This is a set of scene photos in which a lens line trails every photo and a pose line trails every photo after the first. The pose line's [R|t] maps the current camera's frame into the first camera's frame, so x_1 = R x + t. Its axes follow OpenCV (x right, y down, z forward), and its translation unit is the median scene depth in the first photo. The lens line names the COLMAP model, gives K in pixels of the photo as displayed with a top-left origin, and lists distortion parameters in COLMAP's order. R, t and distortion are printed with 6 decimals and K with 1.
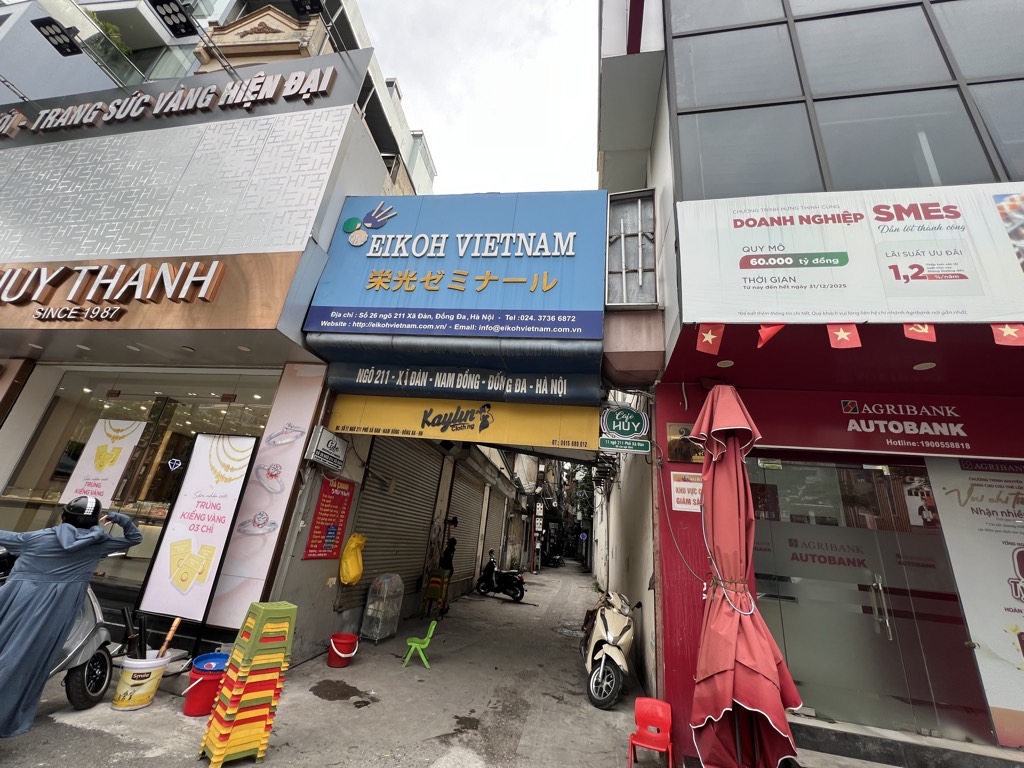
lens RADIAL K [[411.2, 0, 511.1], [0, 411.2, 384.8], [0, 0, 1]] dist [-0.001101, 0.000275]
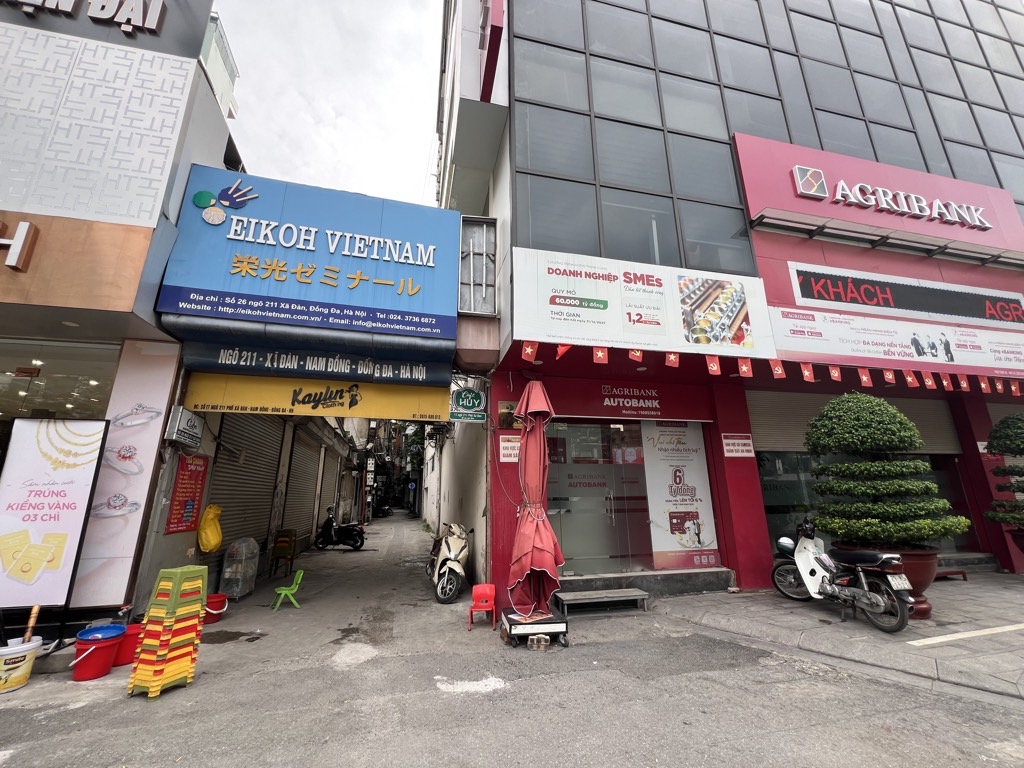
lens RADIAL K [[411.2, 0, 512.0], [0, 411.2, 385.8], [0, 0, 1]] dist [-0.001101, 0.000275]
pose [[0.914116, -0.001606, 0.405449, -0.129050], [-0.046351, 0.993022, 0.108437, -0.099895], [-0.402794, -0.117917, 0.907663, -0.248765]]
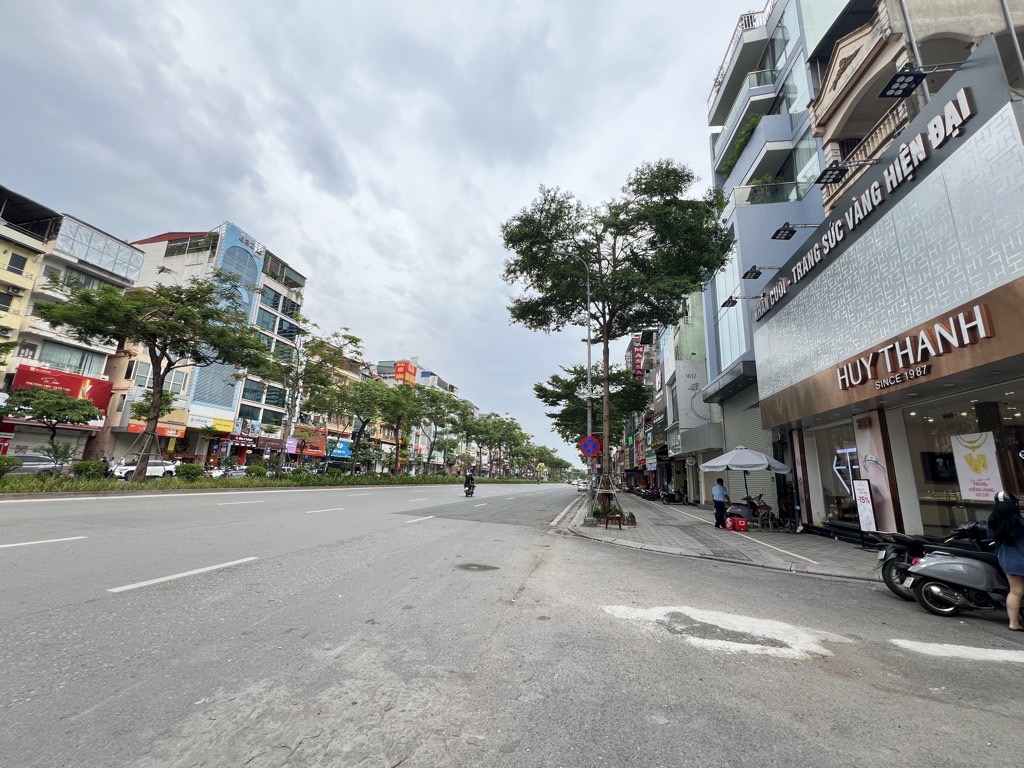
lens RADIAL K [[411.2, 0, 514.6], [0, 411.2, 385.4], [0, 0, 1]] dist [-0.001101, 0.000275]
pose [[0.008779, -0.320622, -0.947166, 0.405957], [0.325585, 0.896505, -0.300455, -0.164702], [0.945472, -0.305745, 0.112260, -0.583133]]
